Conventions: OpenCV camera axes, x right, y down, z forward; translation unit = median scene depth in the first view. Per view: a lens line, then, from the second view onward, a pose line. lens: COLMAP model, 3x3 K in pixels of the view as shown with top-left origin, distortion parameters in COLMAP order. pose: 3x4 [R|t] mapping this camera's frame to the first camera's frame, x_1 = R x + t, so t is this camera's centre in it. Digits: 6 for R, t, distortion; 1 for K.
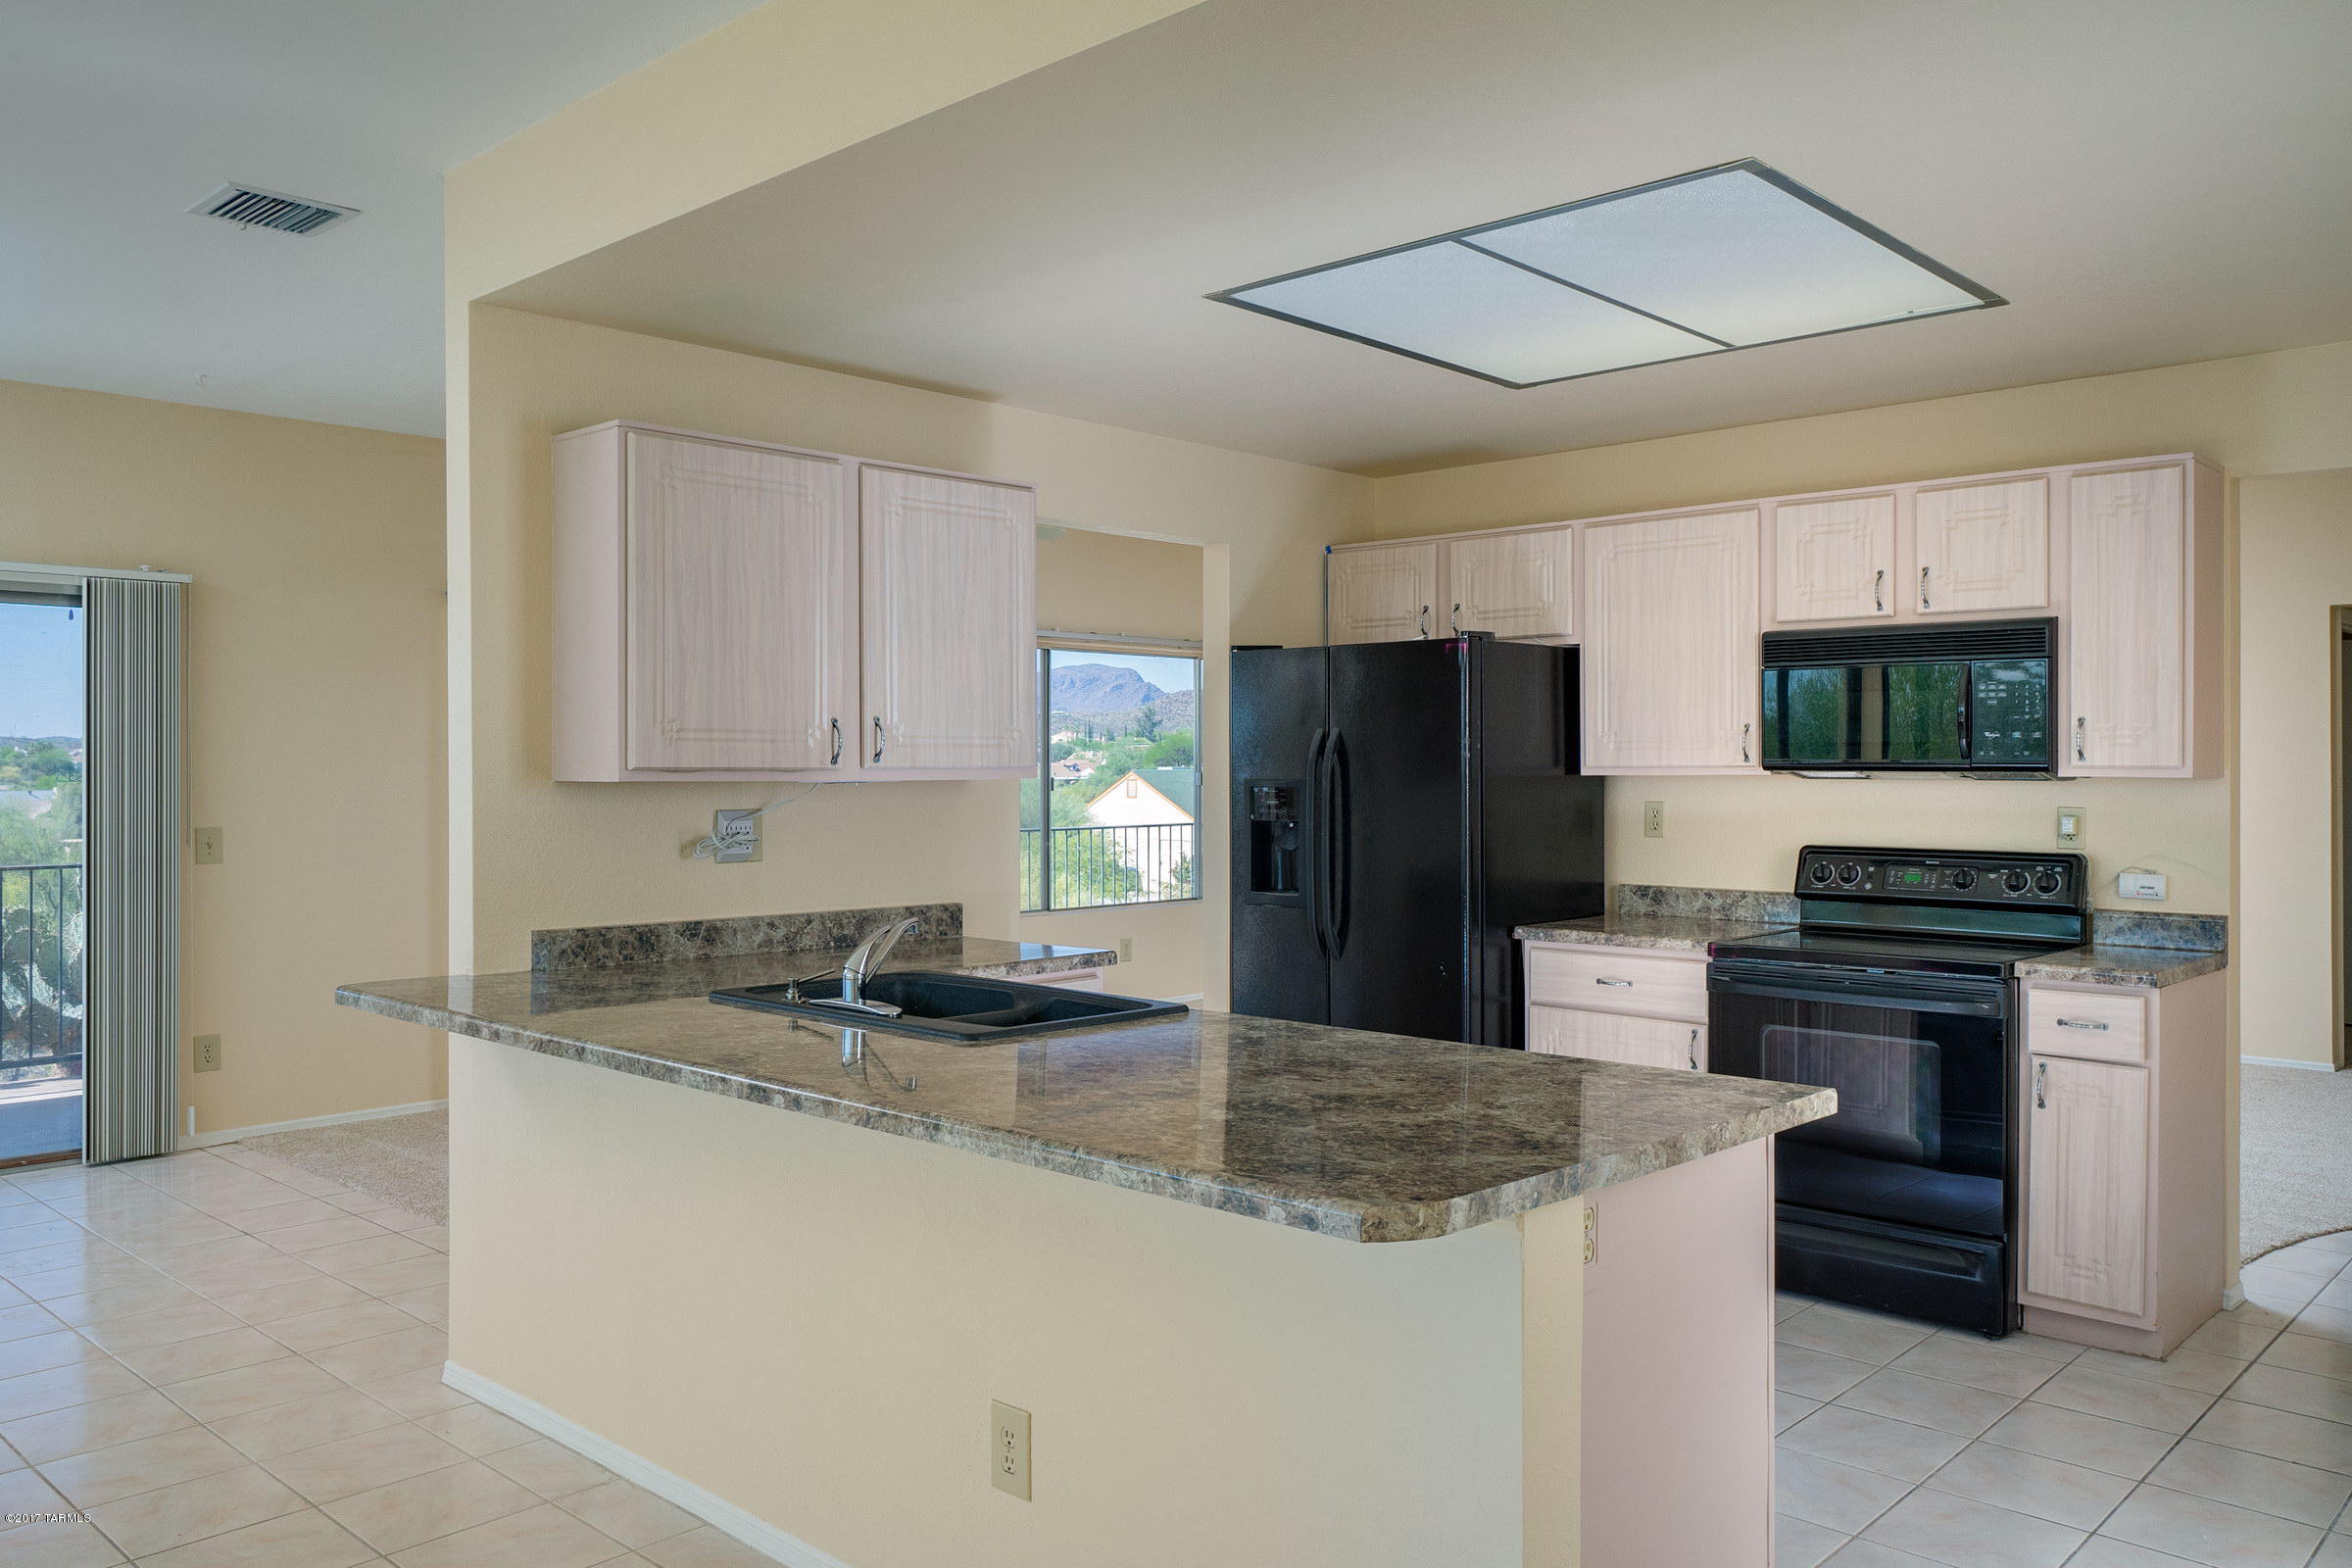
lens RADIAL K [[1741.2, 0, 1177.0], [0, 1741.2, 776.5], [0, 0, 1]] dist [-0.004484, -0.000552]
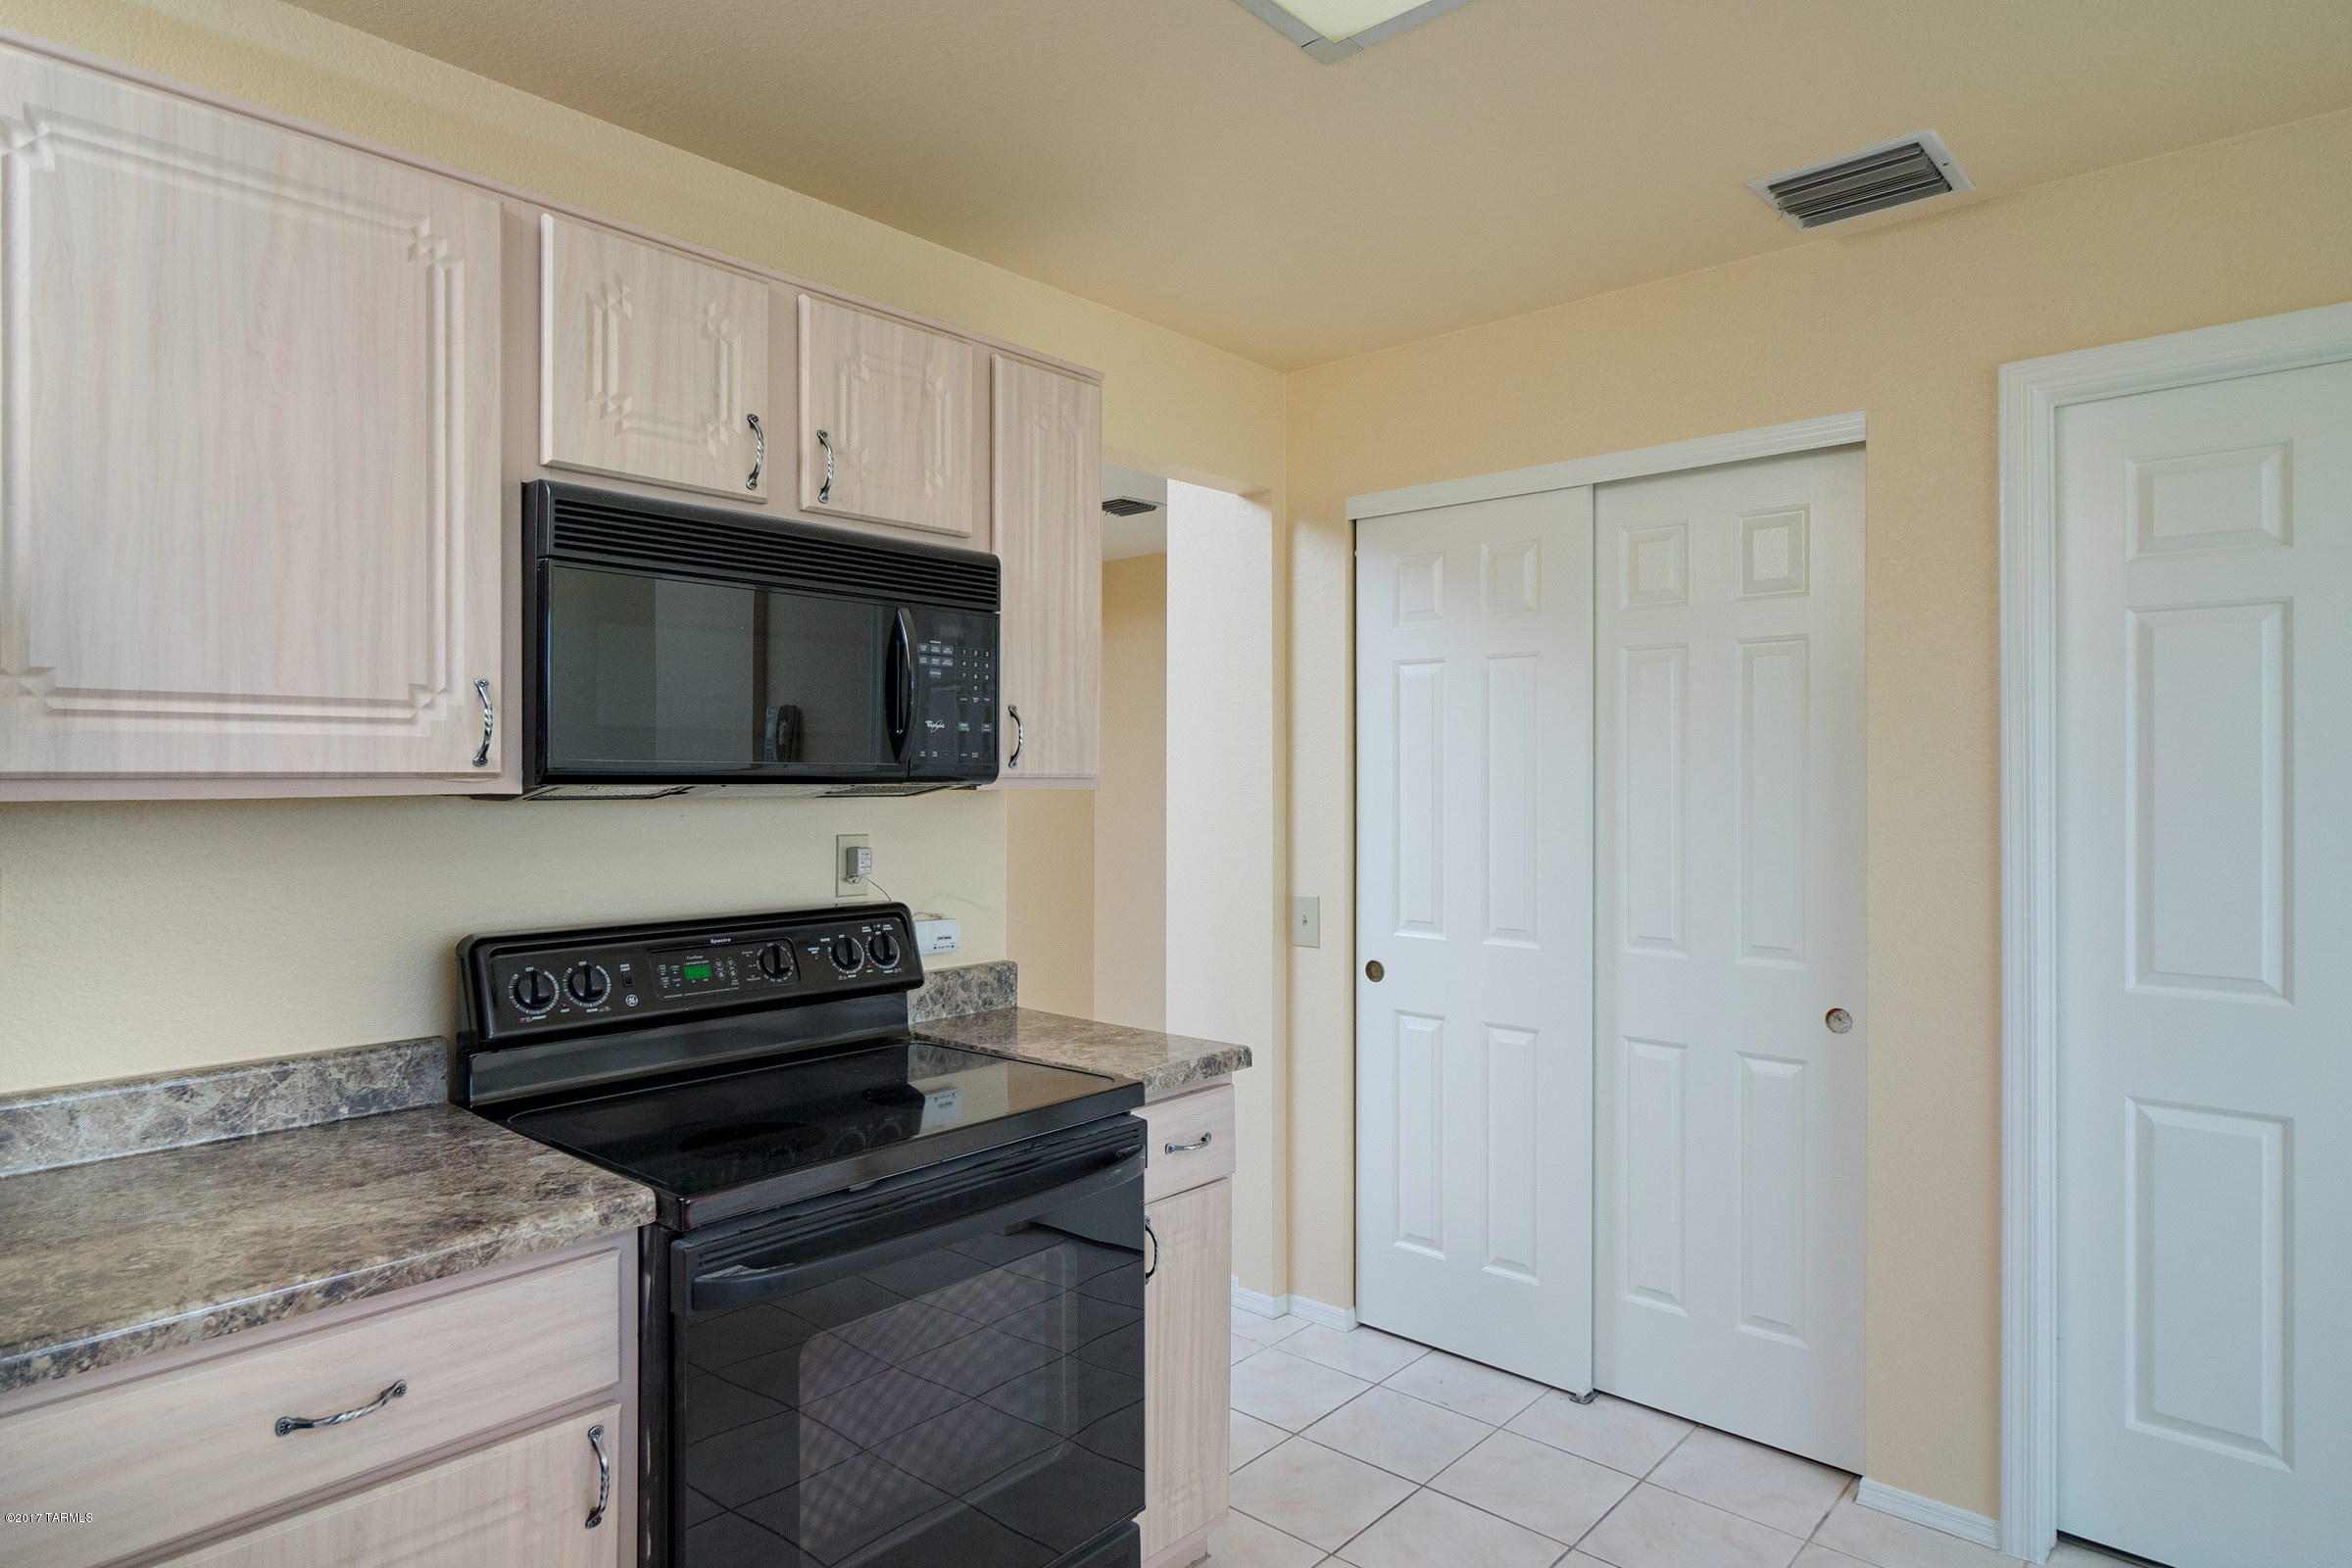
lens RADIAL K [[1307.4, 0, 1177.9], [0, 1307.4, 779.3], [0, 0, 1]] dist [0.000994, -0.000257]
pose [[-0.029375, 0.012815, 0.999486, -0.008318], [0.012247, 0.999847, -0.012459, 0.002657], [-0.999493, 0.011874, -0.029527, 0.879065]]
